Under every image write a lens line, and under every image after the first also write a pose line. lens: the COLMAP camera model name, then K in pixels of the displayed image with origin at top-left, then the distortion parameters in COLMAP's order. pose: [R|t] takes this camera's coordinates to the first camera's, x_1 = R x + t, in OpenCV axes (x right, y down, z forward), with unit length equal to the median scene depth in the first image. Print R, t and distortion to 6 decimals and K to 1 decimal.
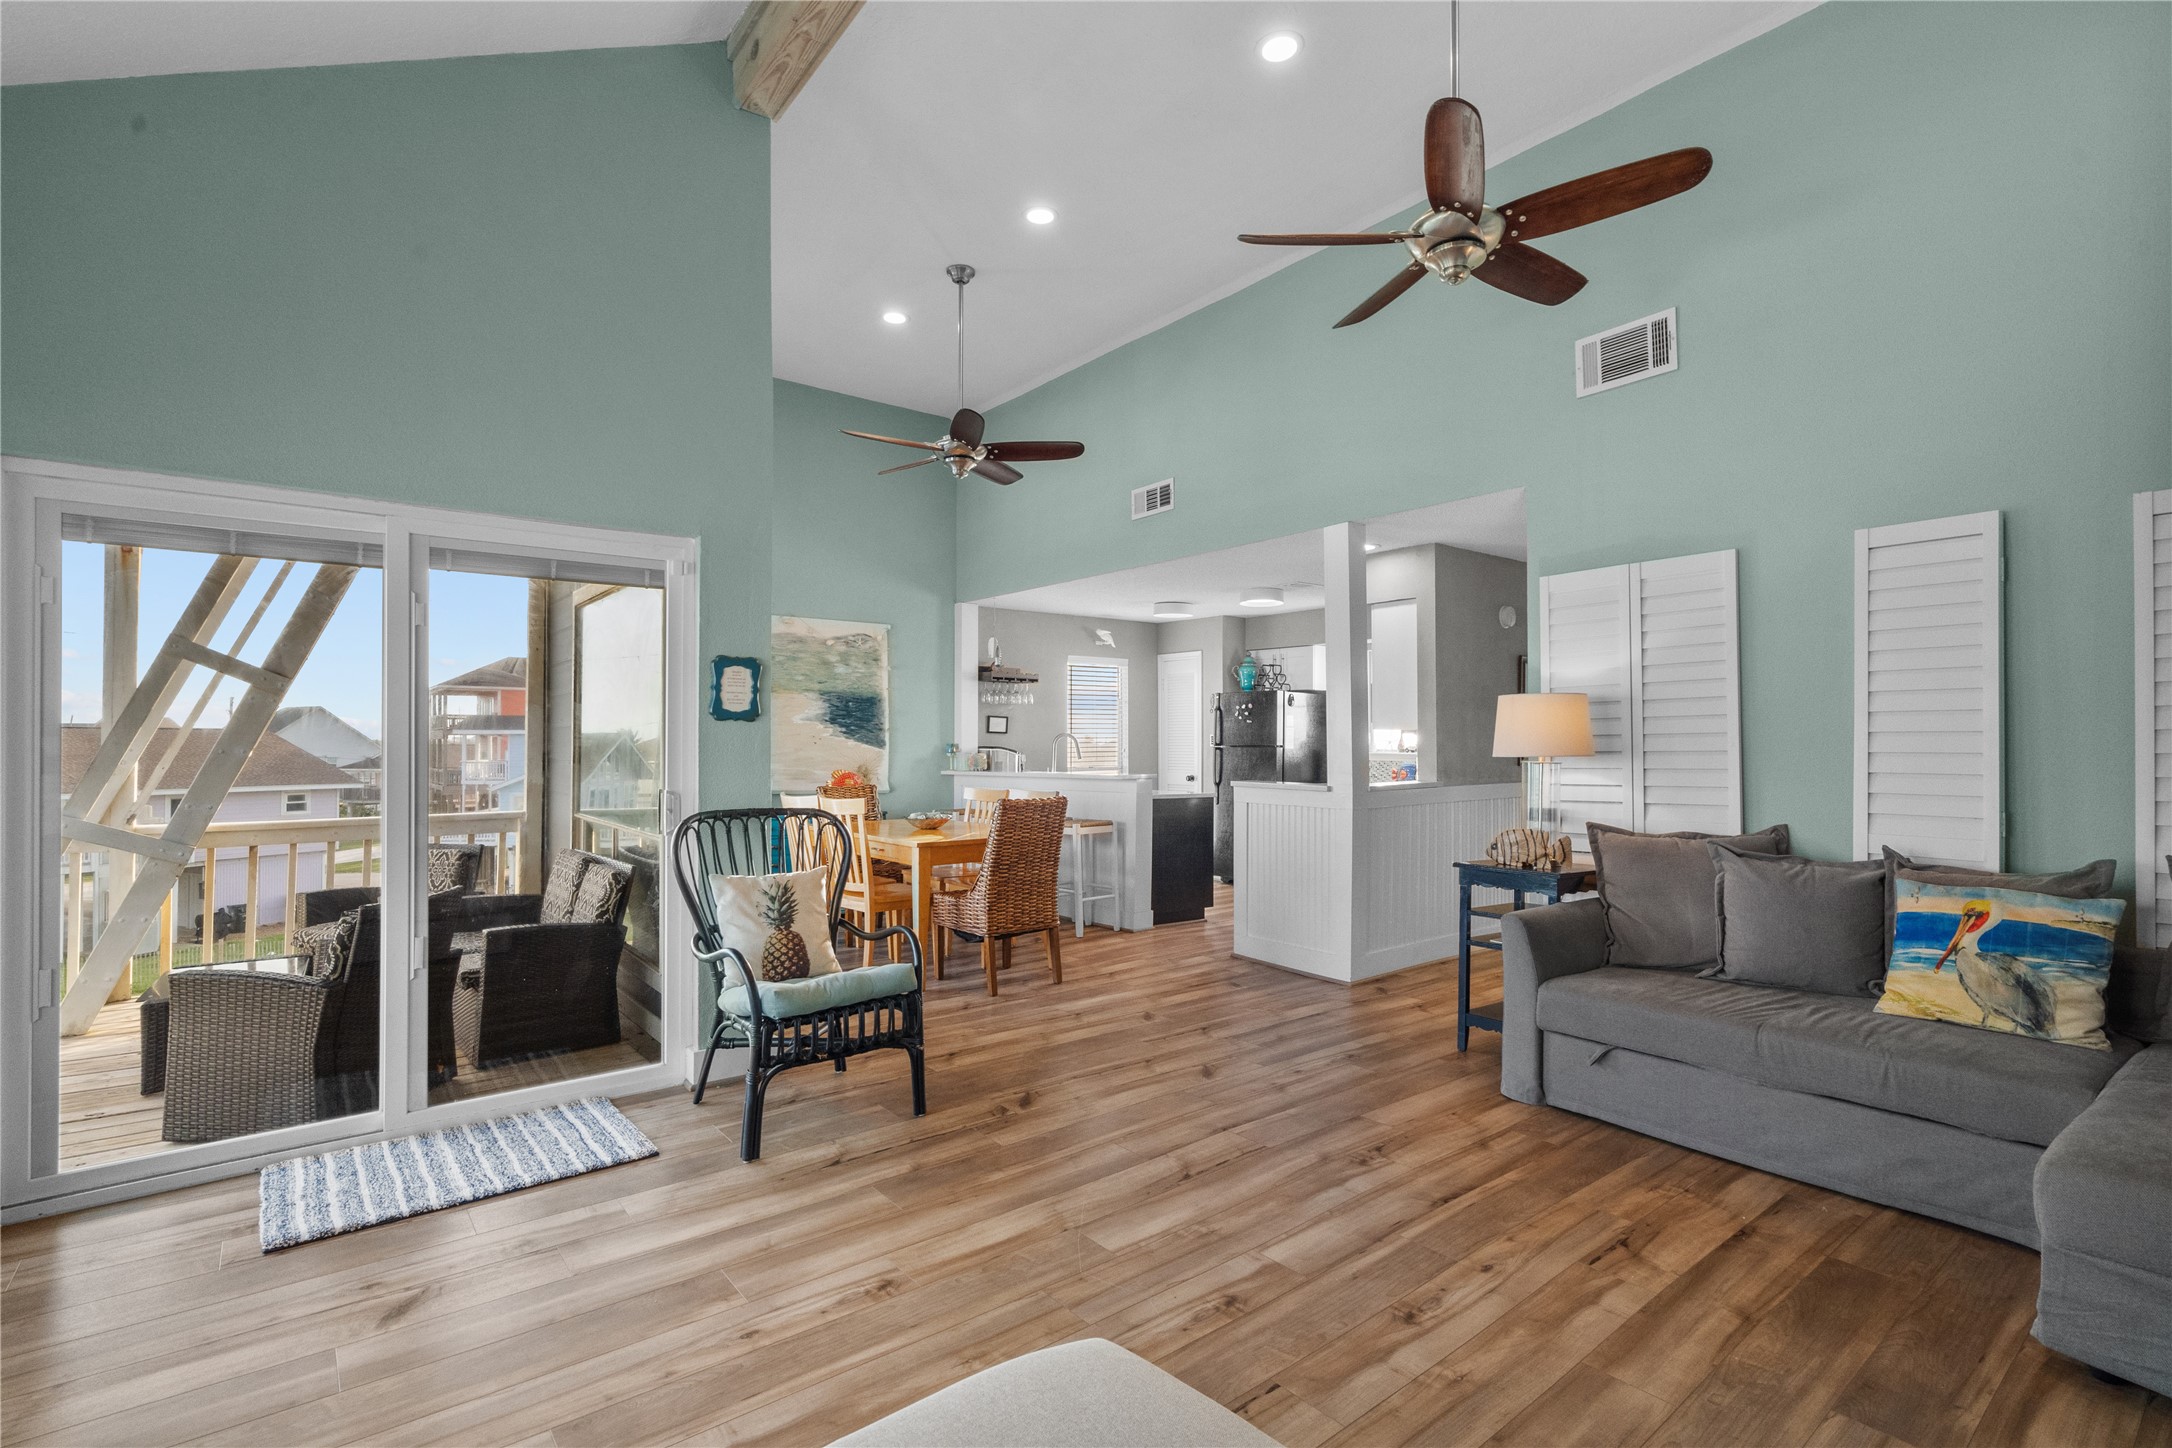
lens RADIAL K [[996.9, 0, 1068.7], [0, 996.9, 733.2], [0, 0, 1]] dist [0.000071, 0.001555]
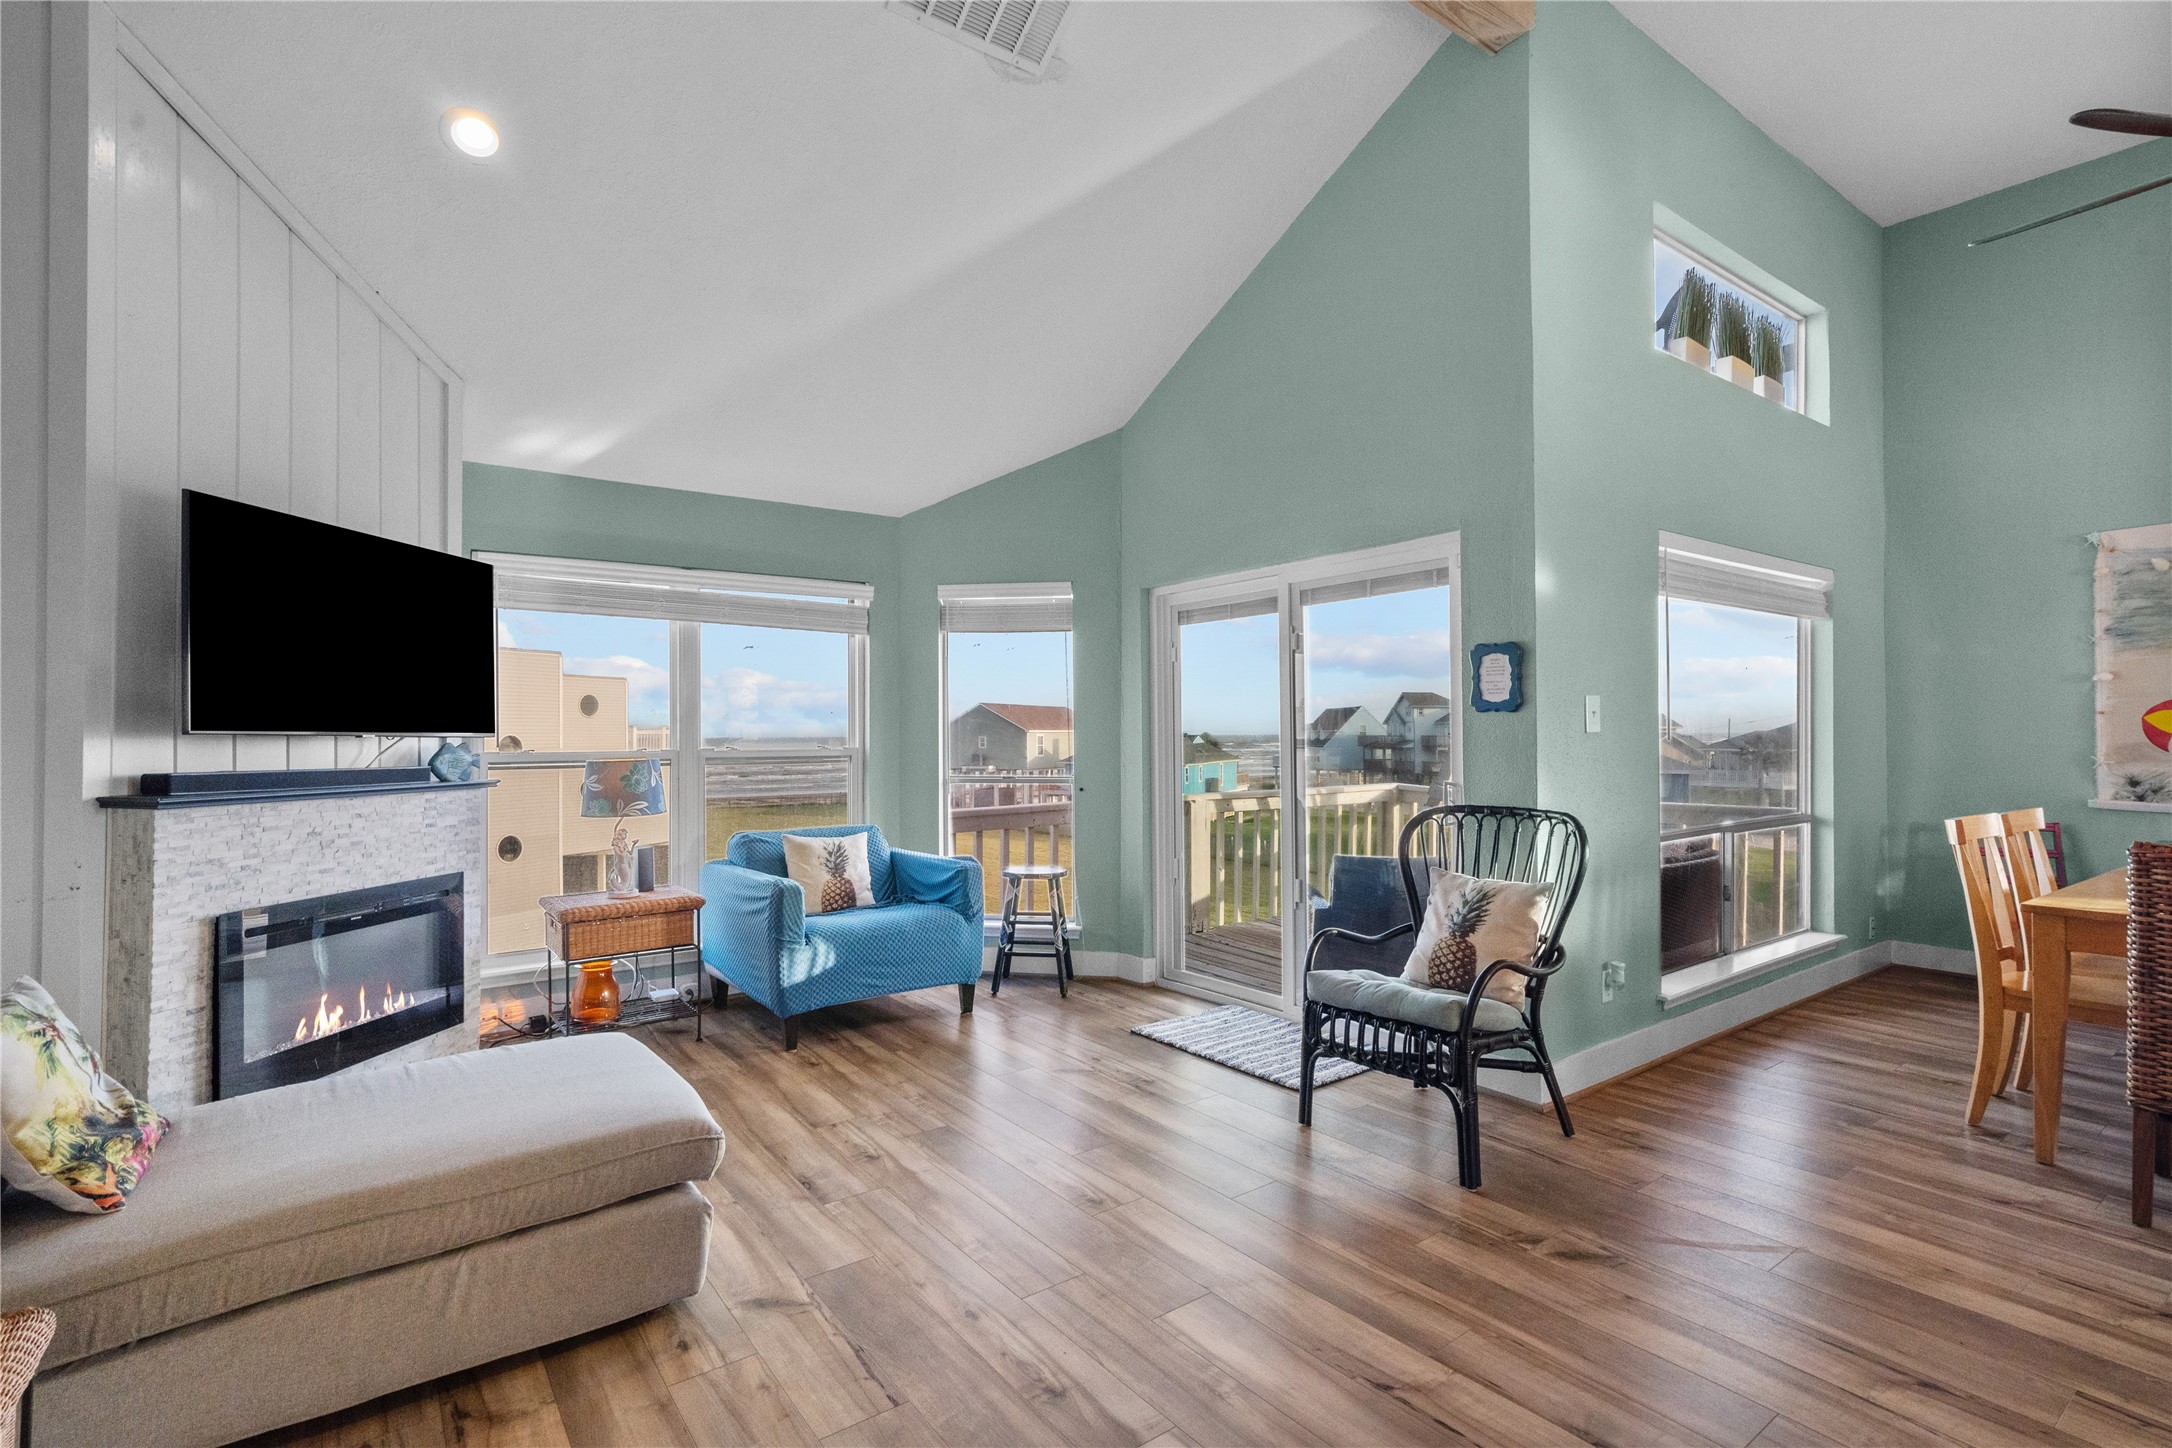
lens RADIAL K [[1009.4, 0, 1086.0], [0, 1009.4, 724.0], [0, 0, 1]] dist [-0.000638, -0.000037]
pose [[-0.029506, -0.012999, -0.999480, 0.792184], [0.016068, 0.999780, -0.013477, 0.007229], [0.999435, -0.016457, -0.029291, 0.814517]]
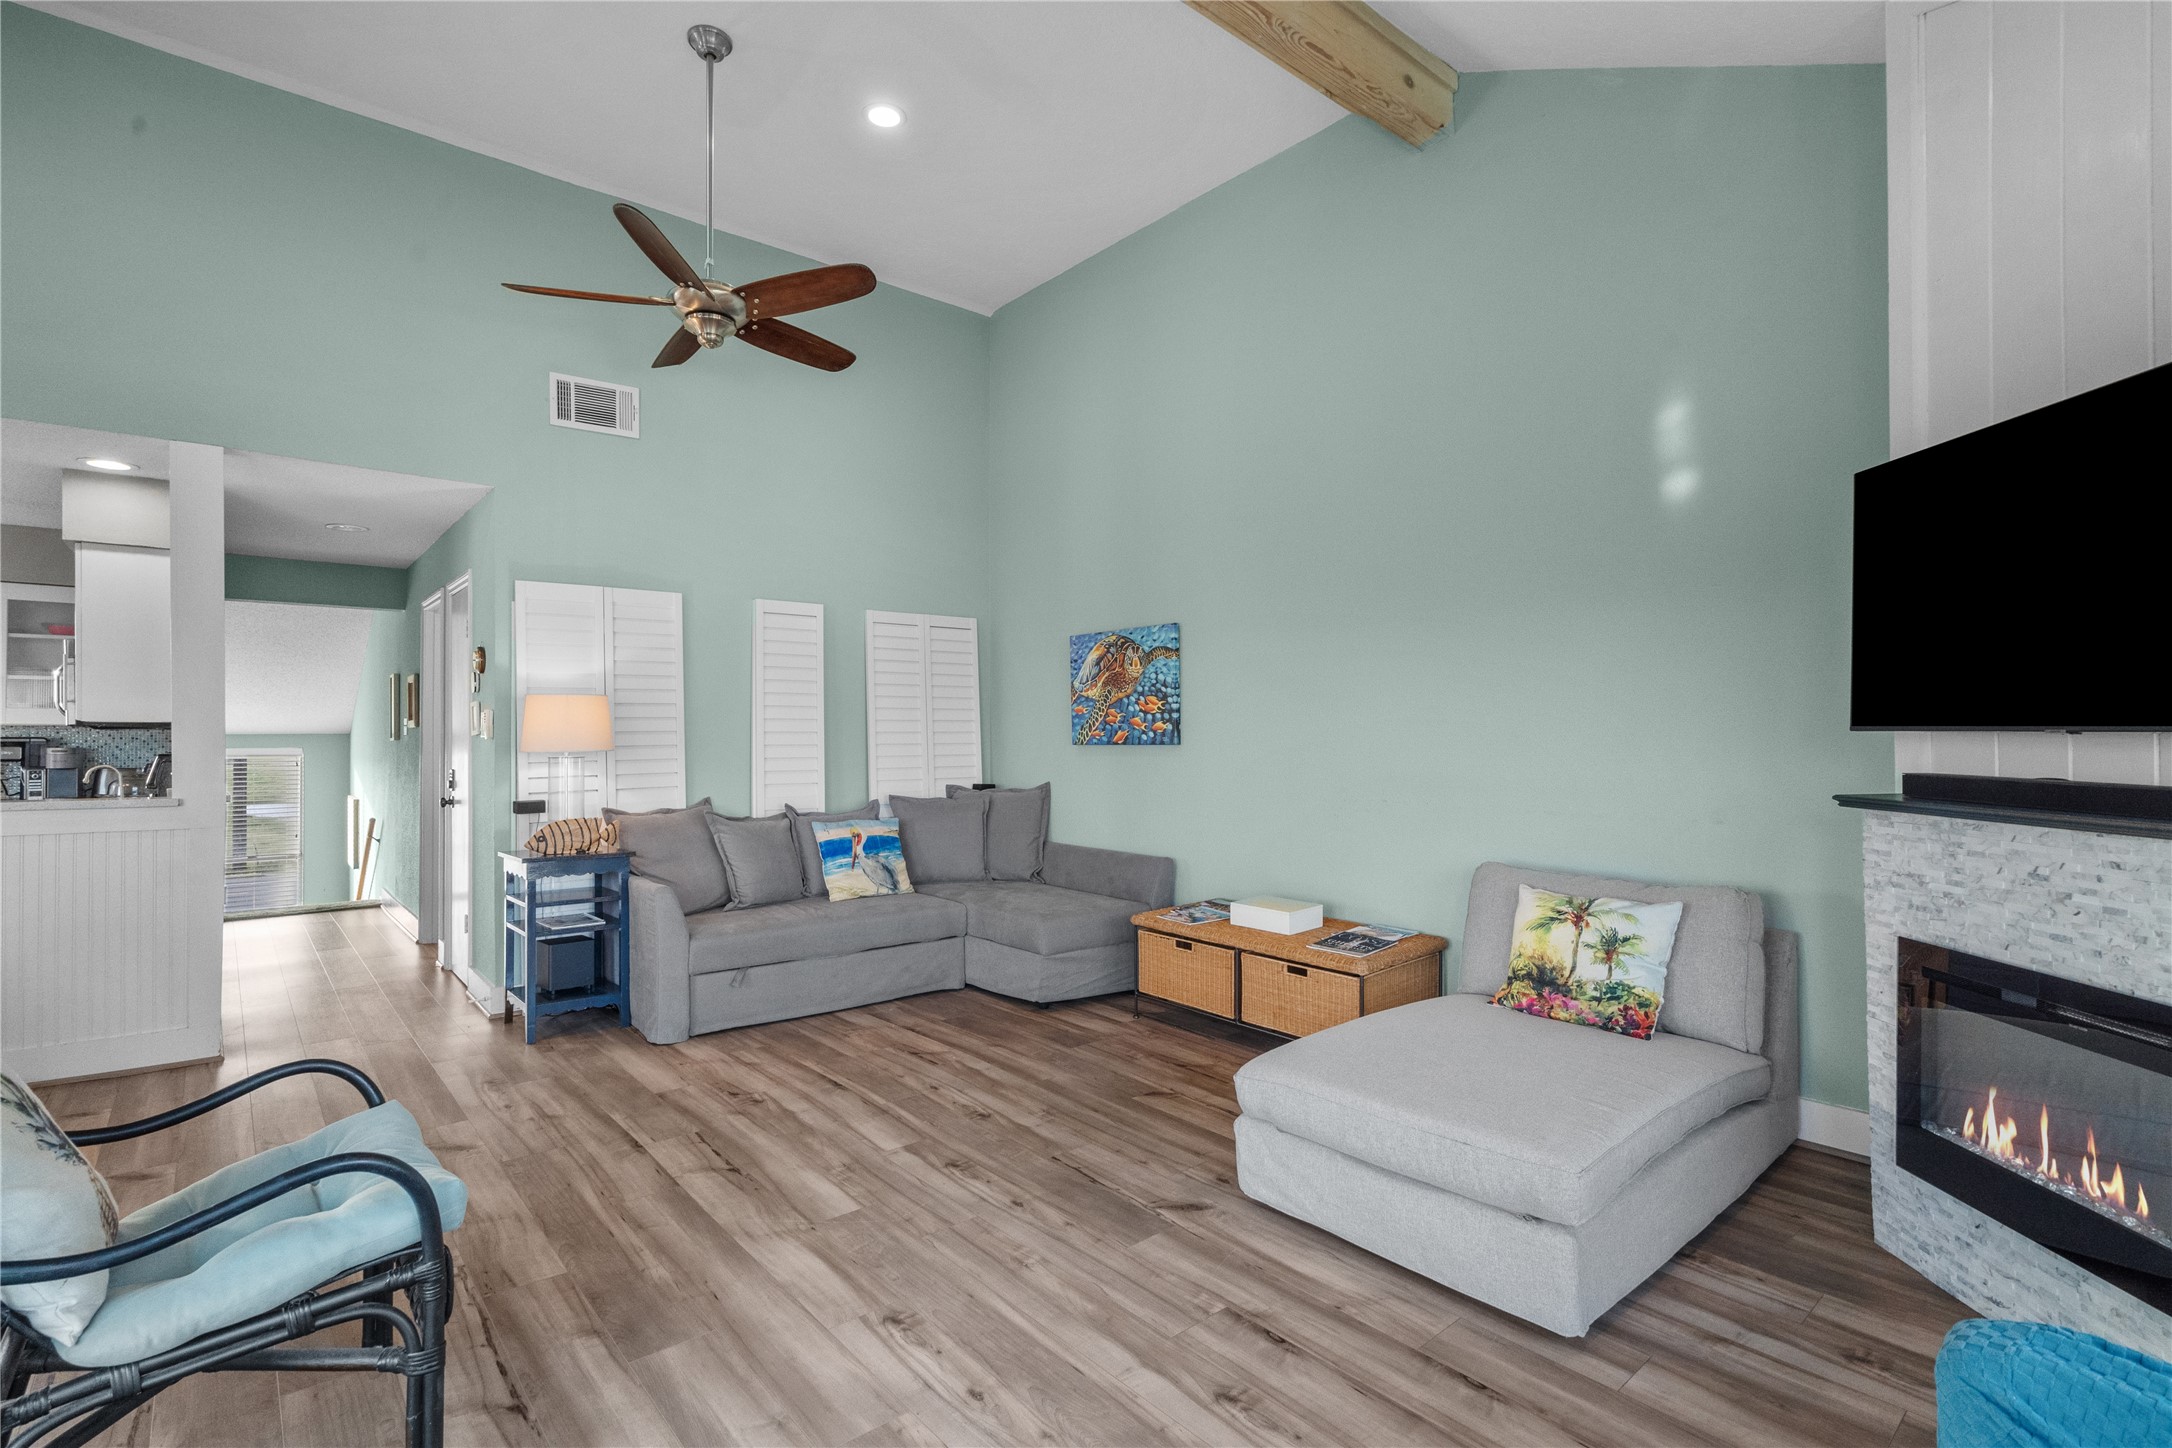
lens RADIAL K [[996.9, 0, 1068.7], [0, 996.9, 733.2], [0, 0, 1]] dist [0.000071, 0.001555]
pose [[-0.030921, 0.004686, 0.999511, -0.888466], [-0.010120, 0.999936, -0.005001, 0.004373], [-0.999471, -0.010270, -0.030872, 0.685878]]
